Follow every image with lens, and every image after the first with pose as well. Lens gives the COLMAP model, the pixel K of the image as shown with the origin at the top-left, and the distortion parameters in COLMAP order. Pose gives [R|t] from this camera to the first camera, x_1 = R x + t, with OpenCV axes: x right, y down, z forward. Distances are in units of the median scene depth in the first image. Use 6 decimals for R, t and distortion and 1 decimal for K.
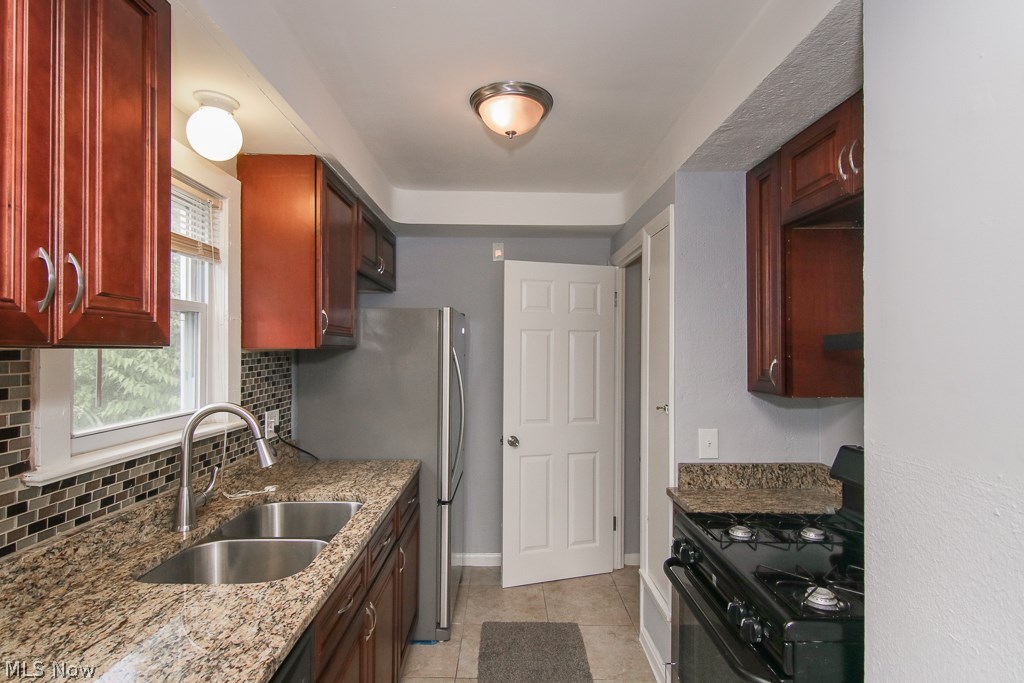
lens RADIAL K [[519.9, 0, 502.0], [0, 519.9, 349.2], [0, 0, 1]] dist [0.010952, -0.009278]
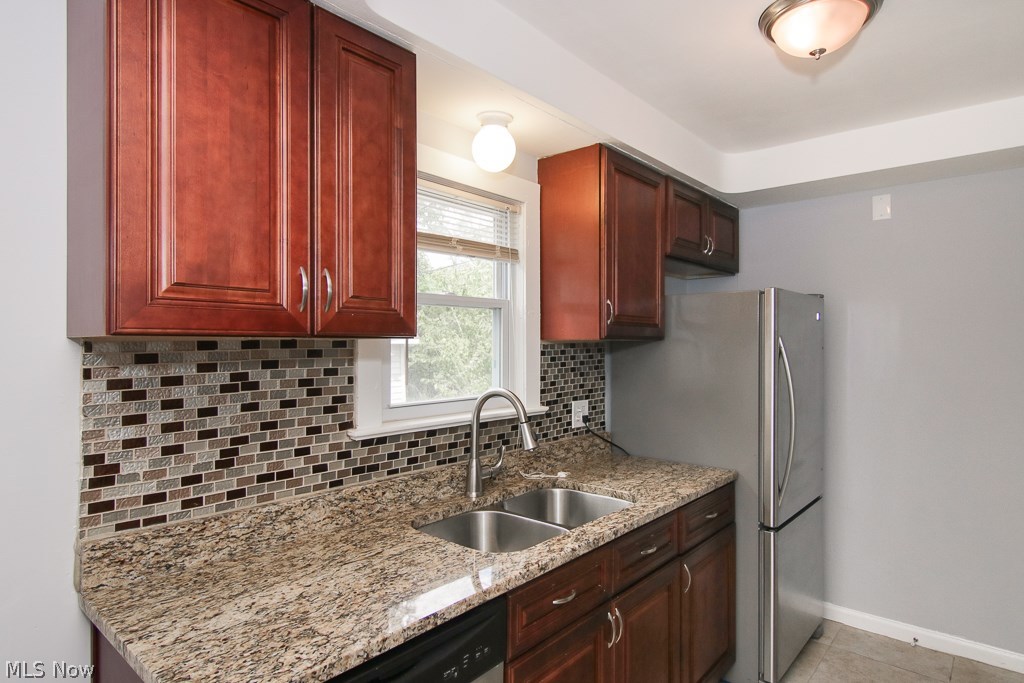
lens RADIAL K [[565.6, 0, 516.4], [0, 565.6, 340.4], [0, 0, 1]] dist [0.017030, -0.009197]
pose [[0.752643, -0.007817, -0.658382, 0.295599], [0.004228, 0.999966, -0.007039, 0.009976], [0.658415, 0.002515, 0.752651, 0.115774]]
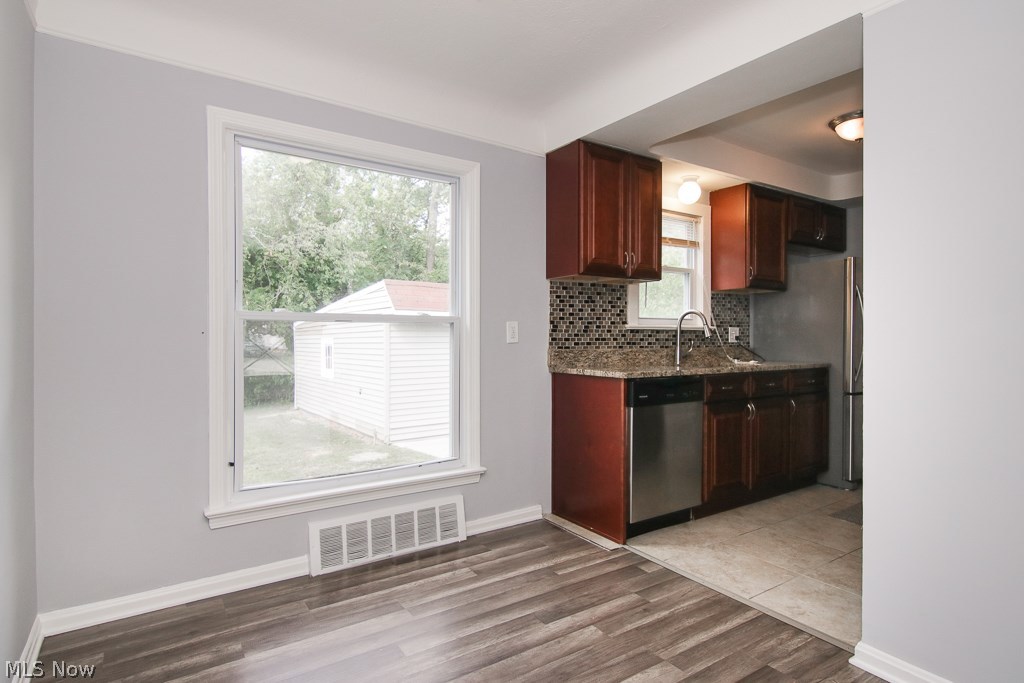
lens RADIAL K [[565.6, 0, 506.0], [0, 565.6, 340.9], [0, 0, 1]] dist [0.017030, -0.009197]
pose [[0.553013, -0.003450, -0.833166, 1.108616], [0.004037, 0.999991, -0.001461, 0.244715], [0.833163, -0.002556, 0.553021, -1.078840]]
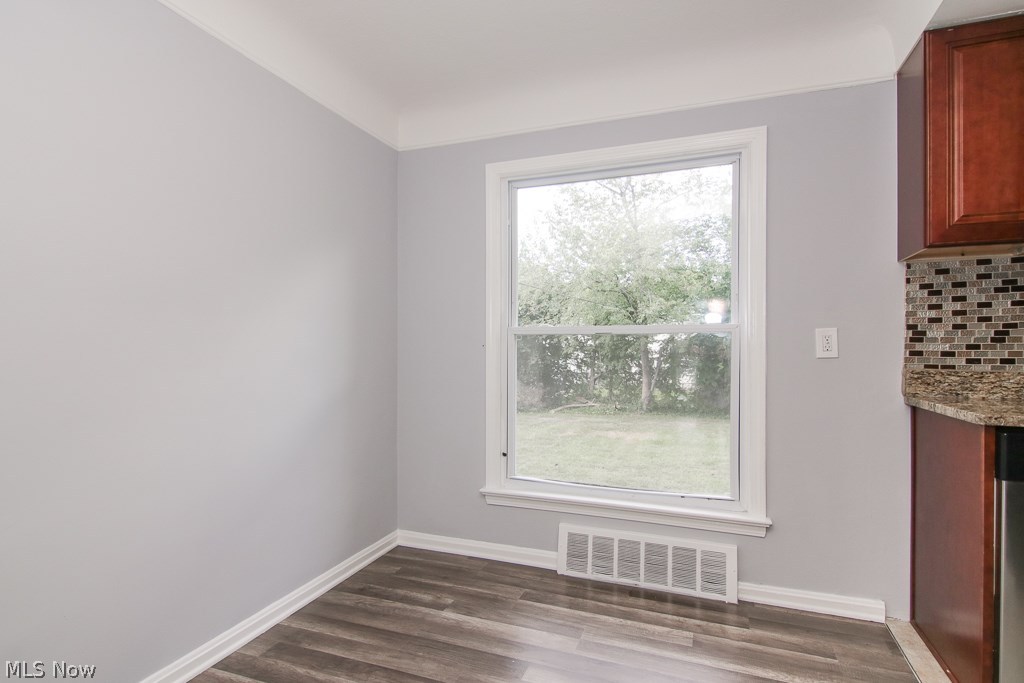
lens RADIAL K [[519.9, 0, 505.4], [0, 519.9, 349.5], [0, 0, 1]] dist [0.010952, -0.009278]
pose [[-0.384007, -0.012310, -0.923248, 0.975214], [-0.007333, 0.999920, -0.010282, 0.247769], [0.923301, 0.002821, -0.384067, -0.126382]]
